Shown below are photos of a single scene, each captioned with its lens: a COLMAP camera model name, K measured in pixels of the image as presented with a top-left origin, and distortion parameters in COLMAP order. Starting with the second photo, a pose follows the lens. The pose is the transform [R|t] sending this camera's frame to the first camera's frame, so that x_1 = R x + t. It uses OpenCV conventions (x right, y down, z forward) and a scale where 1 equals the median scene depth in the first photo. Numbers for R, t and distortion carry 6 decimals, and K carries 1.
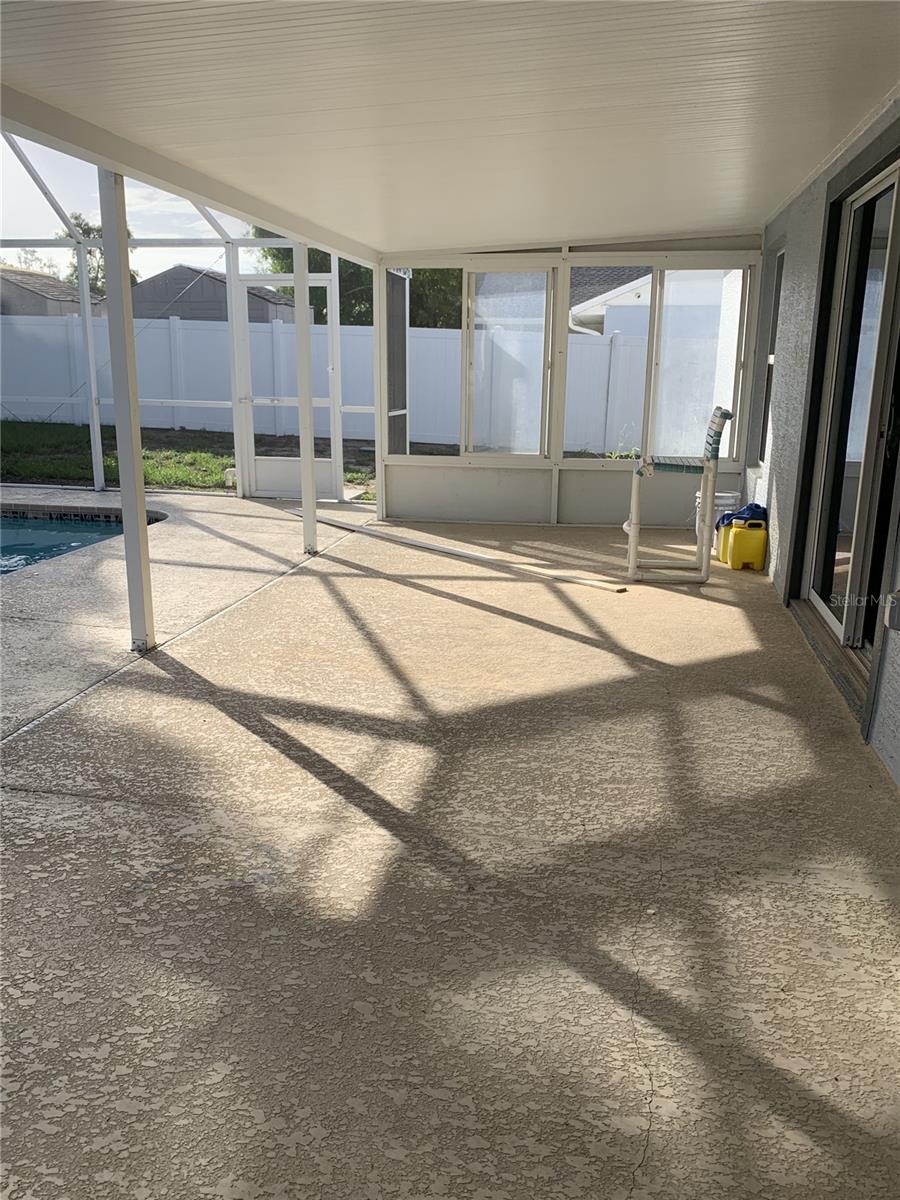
lens RADIAL K [[955.1, 0, 438.0], [0, 955.1, 591.8], [0, 0, 1]] dist [0.031495, -0.044985]
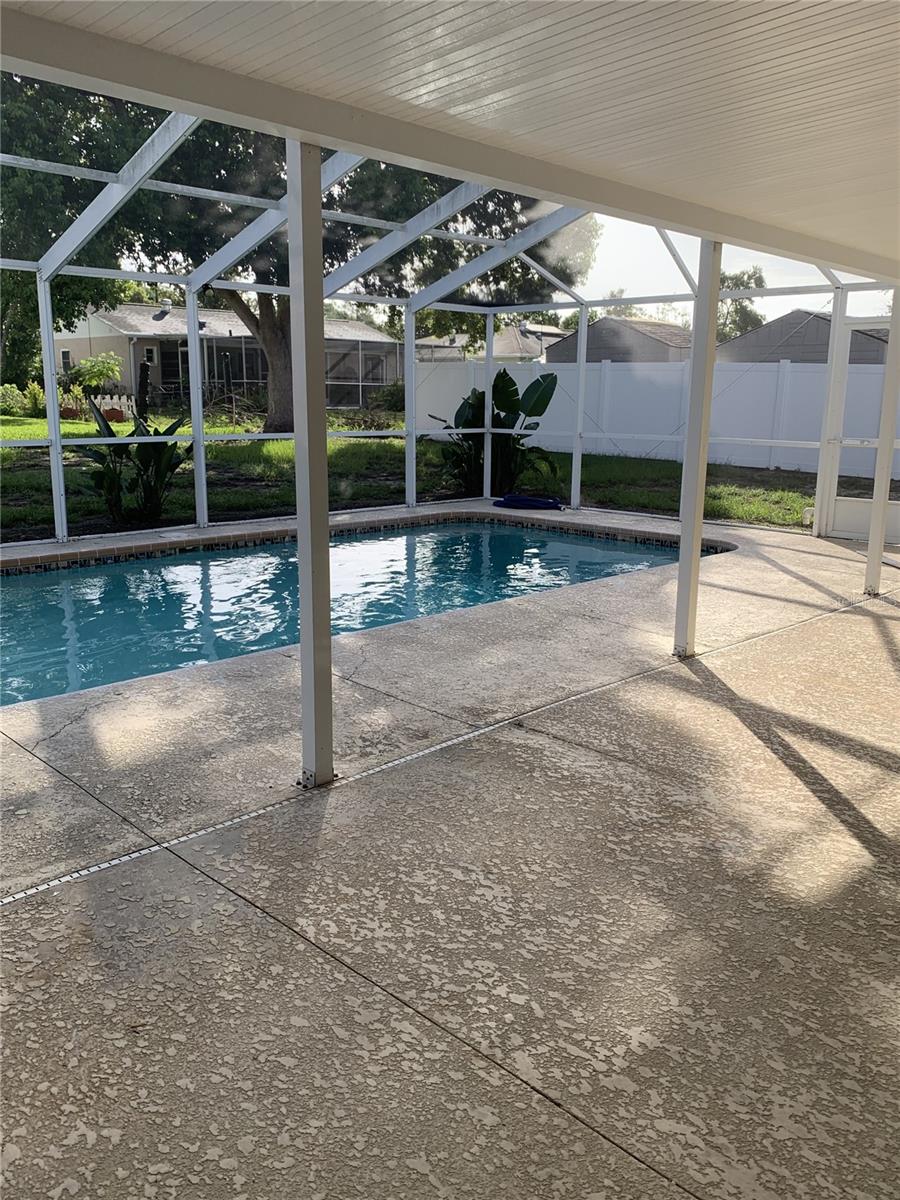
lens RADIAL K [[955.1, 0, 454.9], [0, 955.1, 596.4], [0, 0, 1]] dist [0.031495, -0.044985]
pose [[0.827822, 0.112863, -0.549520, 0.101707], [-0.133004, 0.991110, 0.003195, 0.027547], [0.544996, 0.070443, 0.835474, -0.119712]]
